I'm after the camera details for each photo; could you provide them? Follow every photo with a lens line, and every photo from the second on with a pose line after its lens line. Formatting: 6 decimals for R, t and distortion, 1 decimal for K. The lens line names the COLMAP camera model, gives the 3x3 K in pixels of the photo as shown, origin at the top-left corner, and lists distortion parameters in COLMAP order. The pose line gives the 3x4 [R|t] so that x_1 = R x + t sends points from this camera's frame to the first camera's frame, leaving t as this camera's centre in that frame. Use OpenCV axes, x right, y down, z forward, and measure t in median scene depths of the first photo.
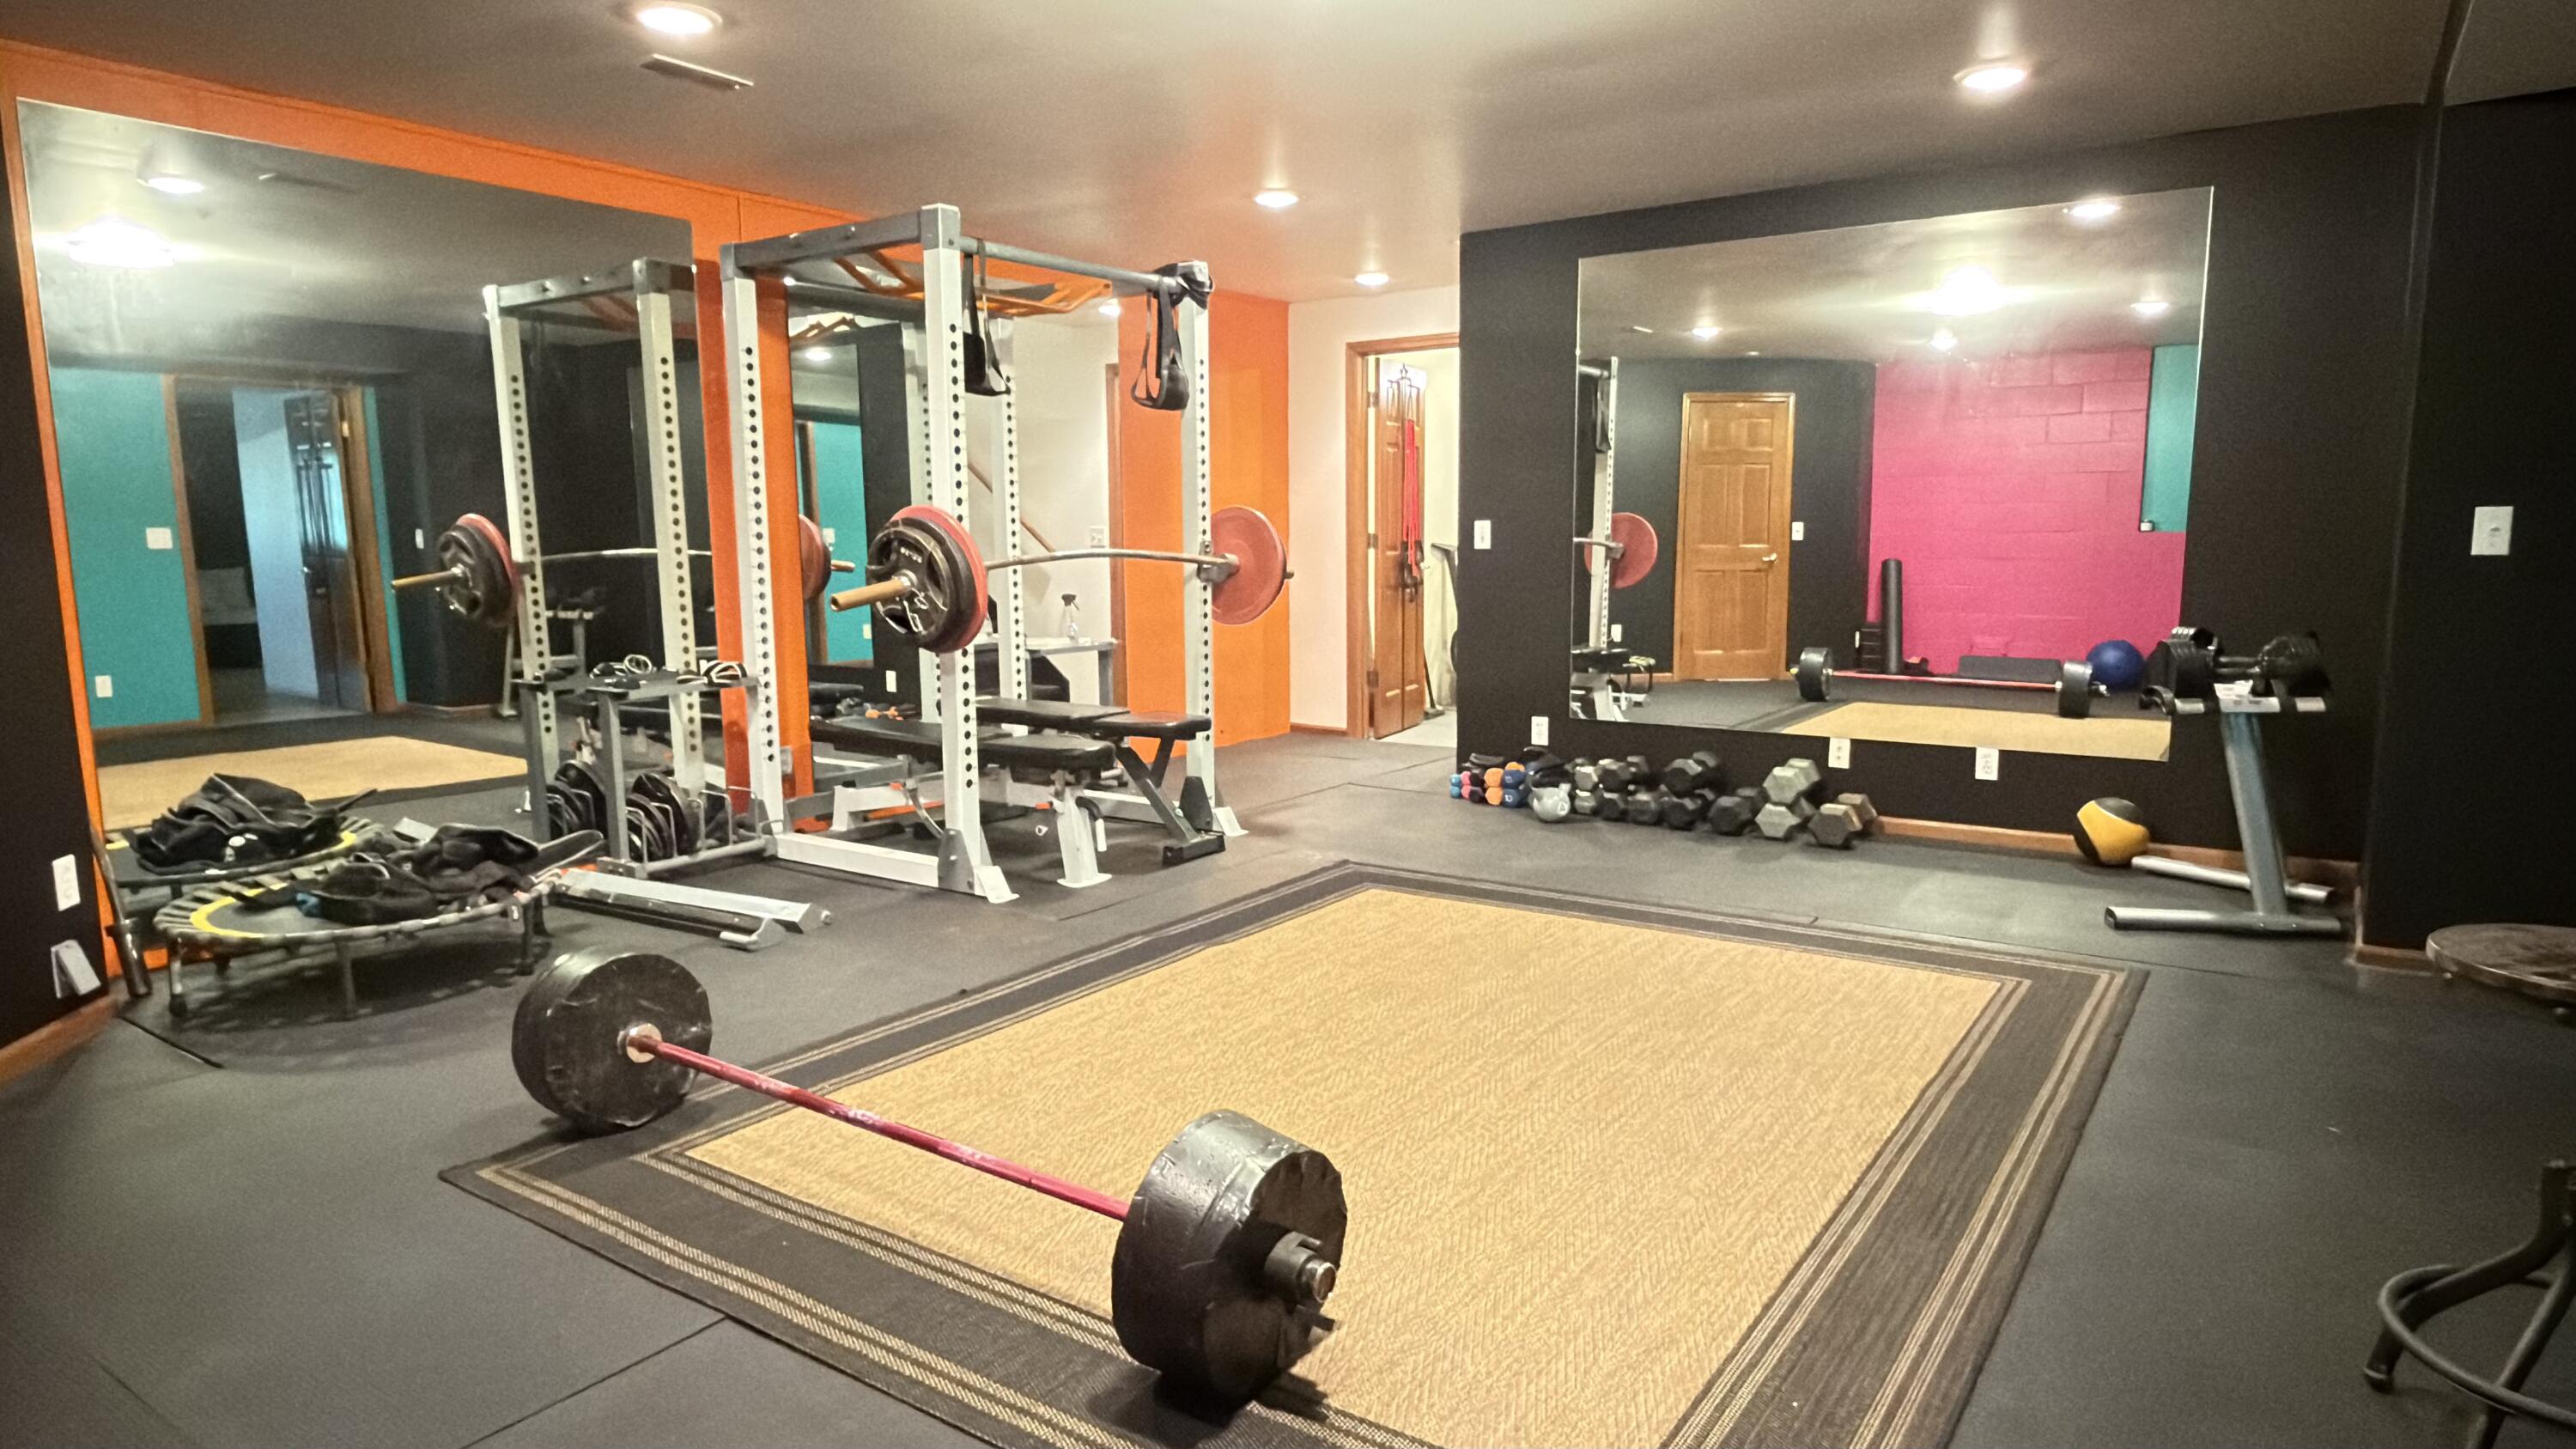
lens RADIAL K [[1496.8, 0, 1288.0], [0, 1496.8, 724.5], [0, 0, 1]] dist [-0.000368, 0.000362]
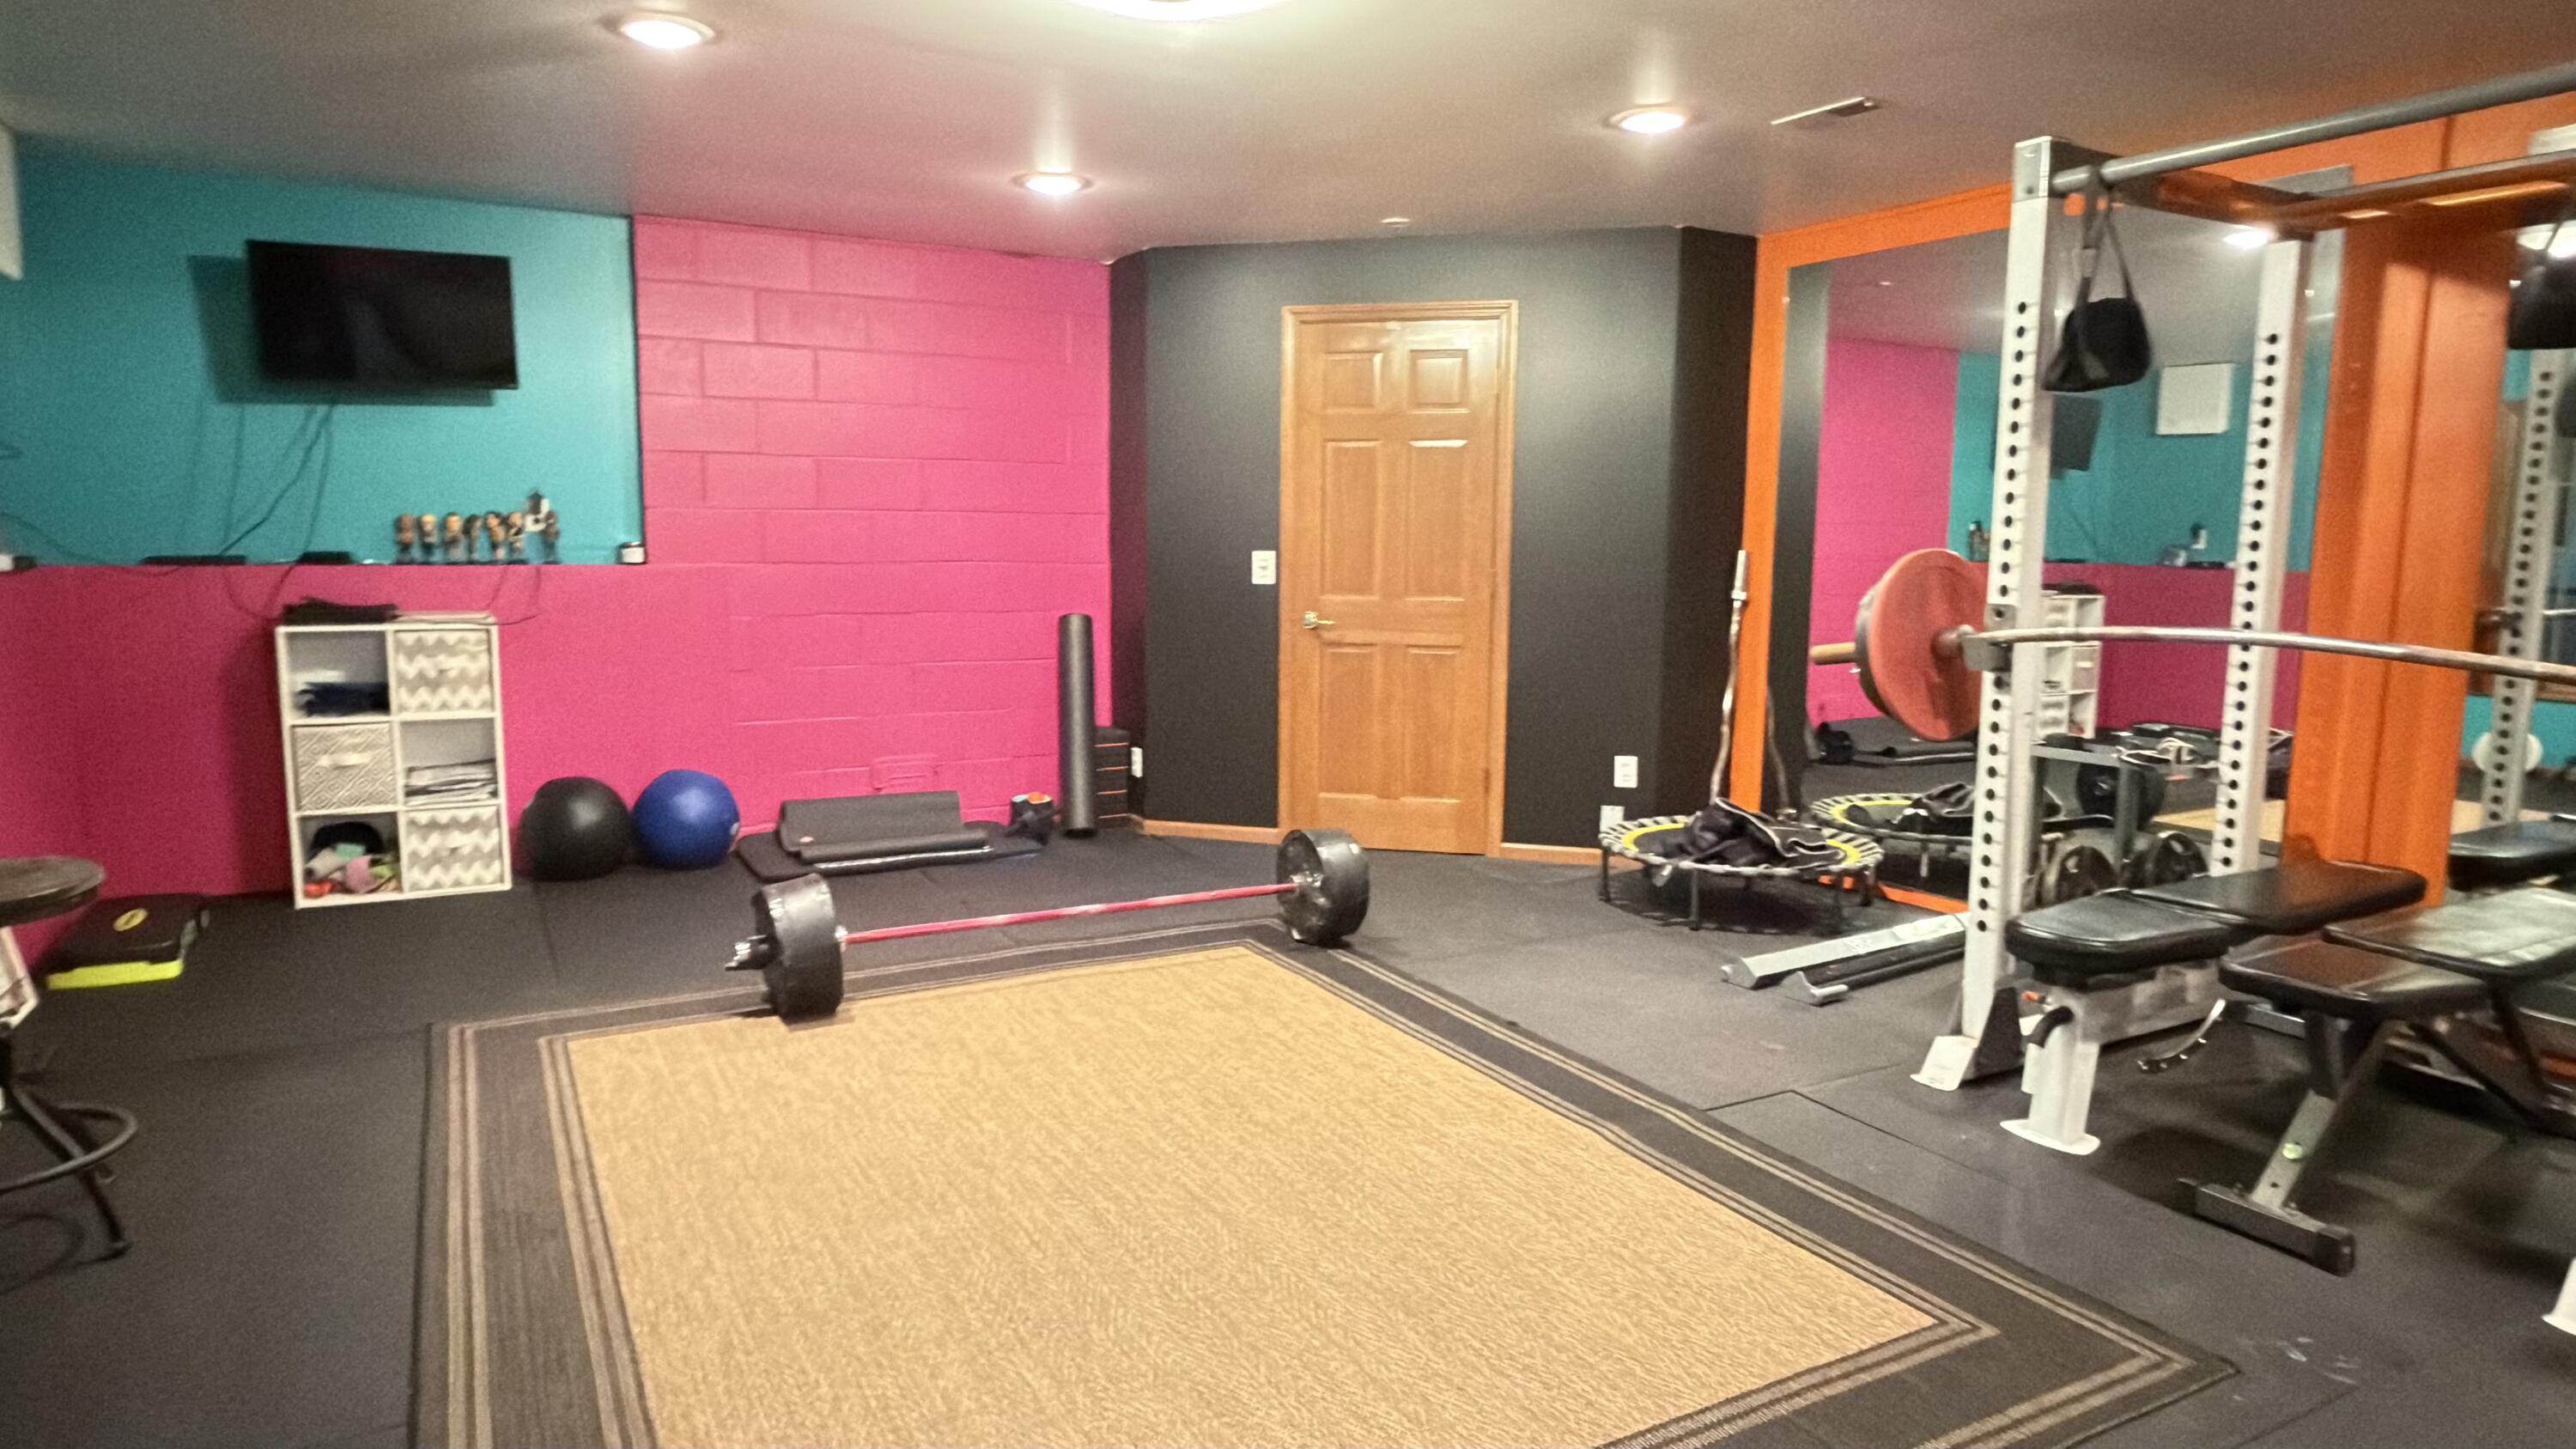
lens RADIAL K [[1496.8, 0, 1288.0], [0, 1496.8, 724.5], [0, 0, 1]] dist [-0.000368, 0.000362]
pose [[-0.437551, 0.119769, -0.891182, 0.831868], [-0.123997, 0.973585, 0.191723, -0.222928], [0.890603, 0.194392, -0.411142, 1.405008]]
